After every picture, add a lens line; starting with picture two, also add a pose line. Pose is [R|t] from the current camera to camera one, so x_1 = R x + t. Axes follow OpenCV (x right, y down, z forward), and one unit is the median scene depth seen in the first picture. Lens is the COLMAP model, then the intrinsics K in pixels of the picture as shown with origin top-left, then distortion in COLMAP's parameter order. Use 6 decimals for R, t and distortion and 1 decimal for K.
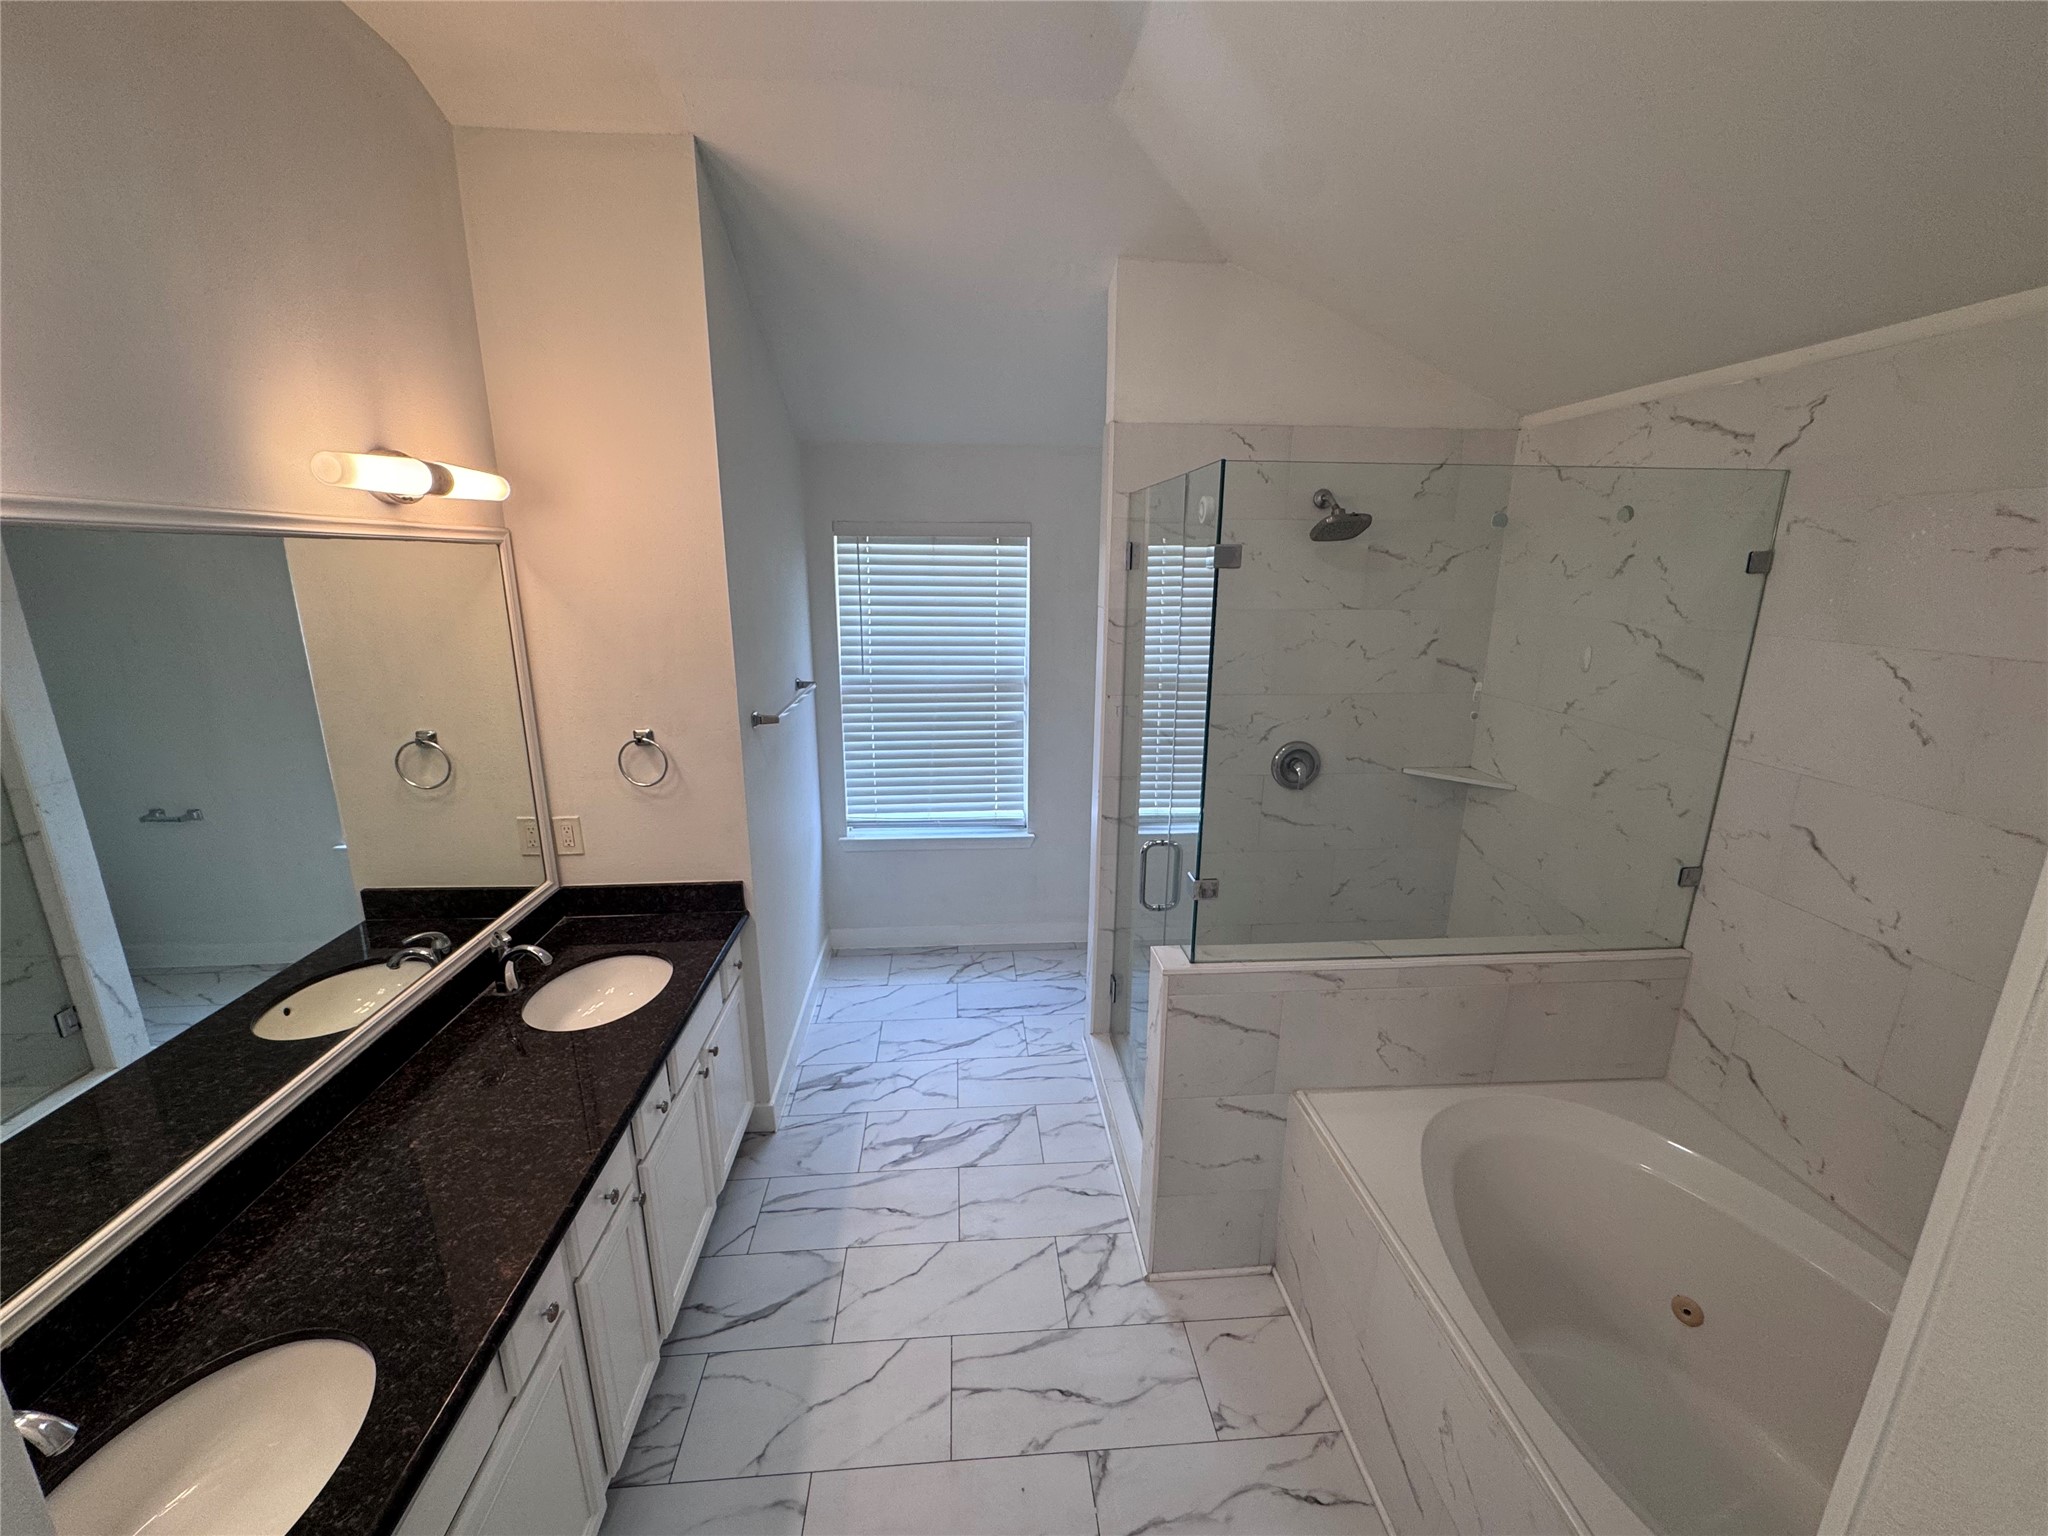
lens RADIAL K [[823.8, 0, 1023.5], [0, 823.8, 773.3], [0, 0, 1]] dist [-0.009634, 0.000193]
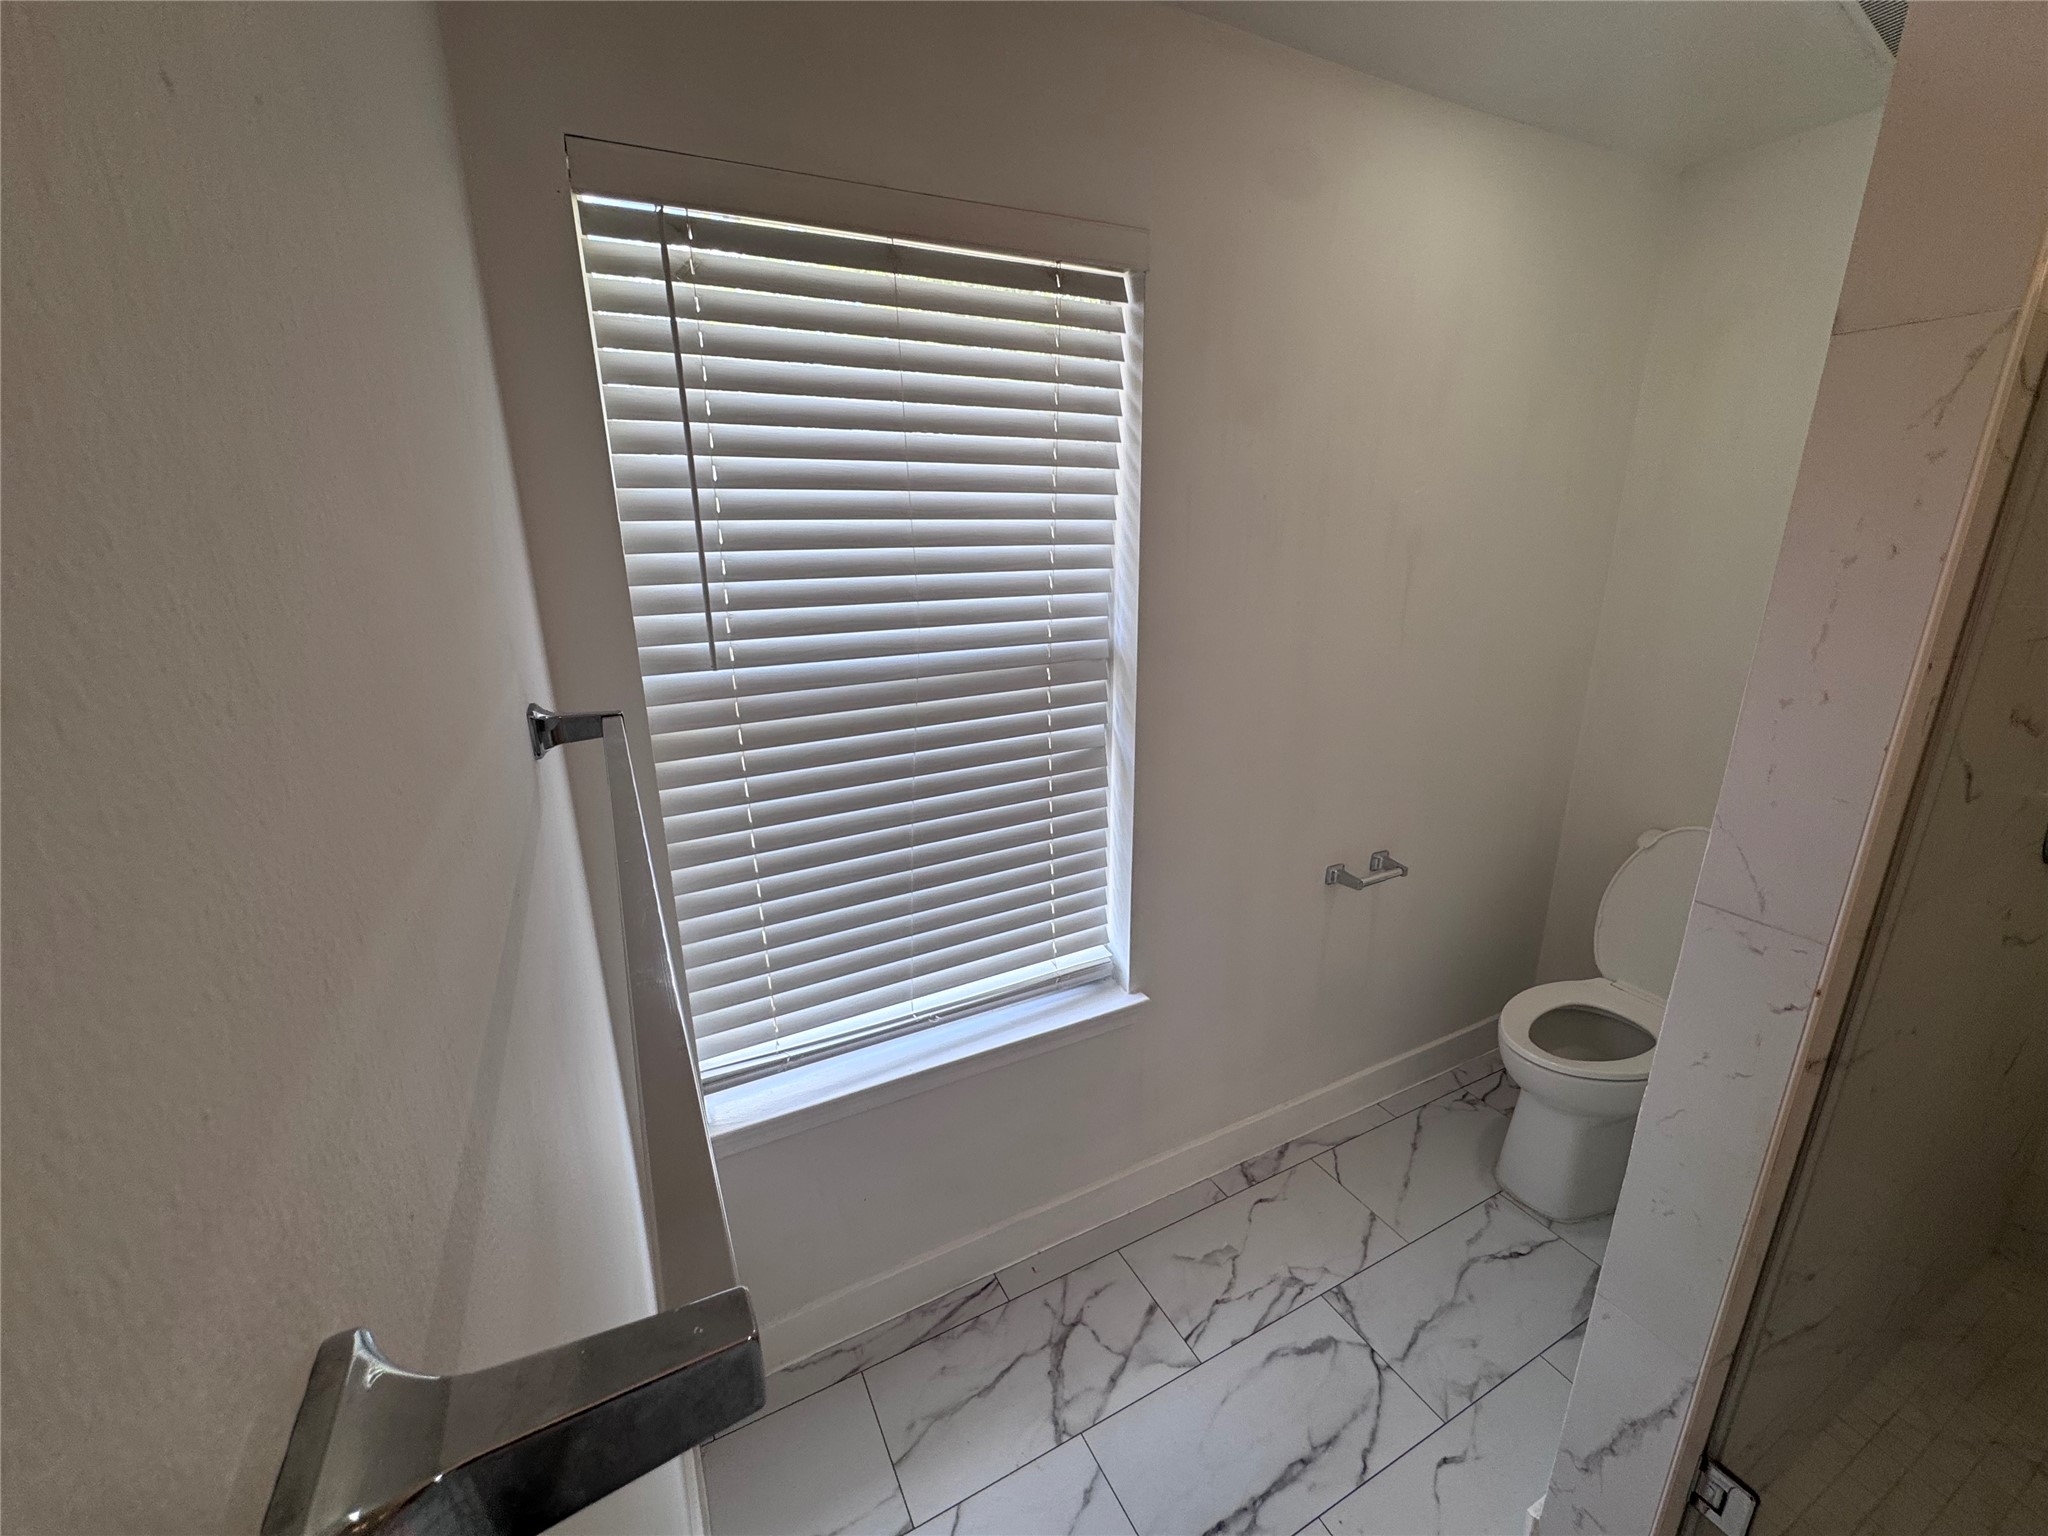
lens RADIAL K [[823.8, 0, 1025.8], [0, 823.8, 768.1], [0, 0, 1]] dist [-0.009634, 0.000193]
pose [[0.920454, -0.125742, 0.370073, -0.201213], [0.113880, 0.992035, 0.053825, -0.080961], [-0.373893, -0.007399, 0.927442, 0.624292]]
